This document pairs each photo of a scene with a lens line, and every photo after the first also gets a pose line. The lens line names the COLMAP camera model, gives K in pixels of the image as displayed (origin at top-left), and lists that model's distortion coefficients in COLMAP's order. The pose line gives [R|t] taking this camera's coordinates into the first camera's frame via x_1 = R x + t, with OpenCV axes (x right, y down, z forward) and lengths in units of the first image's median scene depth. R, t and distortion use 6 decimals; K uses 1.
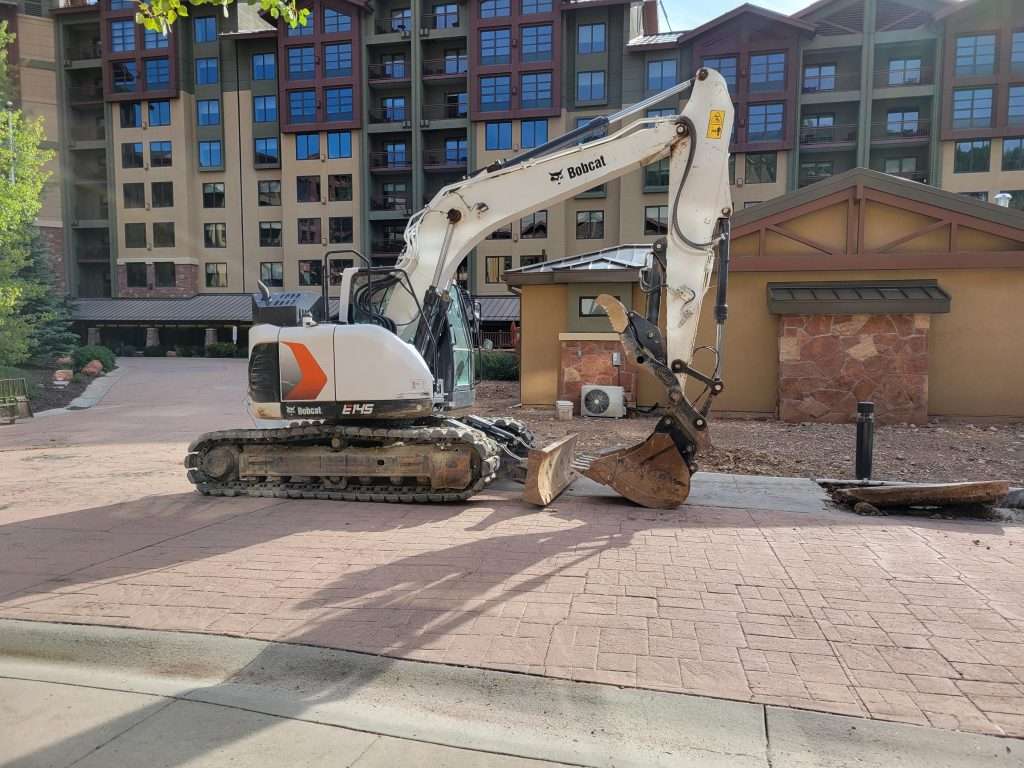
lens RADIAL K [[777.9, 0, 518.7], [0, 777.9, 401.4], [0, 0, 1]] dist [0.052360, -0.035953]
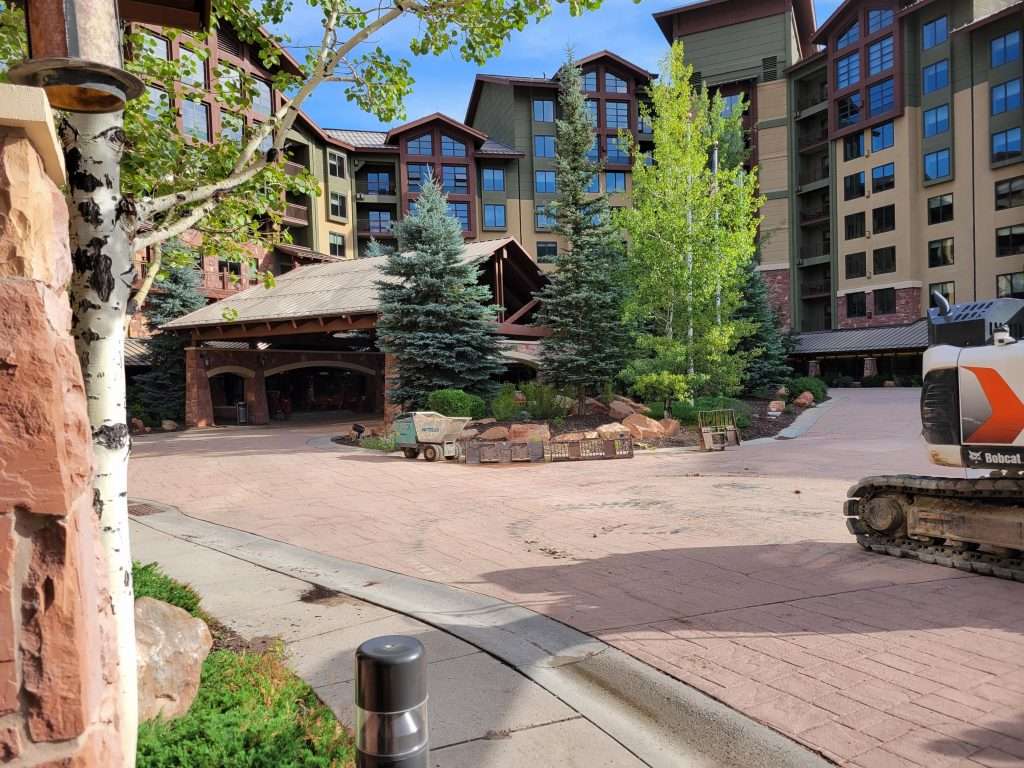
lens RADIAL K [[777.9, 0, 480.3], [0, 777.9, 393.4], [0, 0, 1]] dist [0.052360, -0.035953]
pose [[0.615454, -0.006279, -0.788148, 0.015150], [-0.032397, 0.998922, -0.033256, -0.007748], [0.787507, 0.046001, 0.614587, 0.133951]]
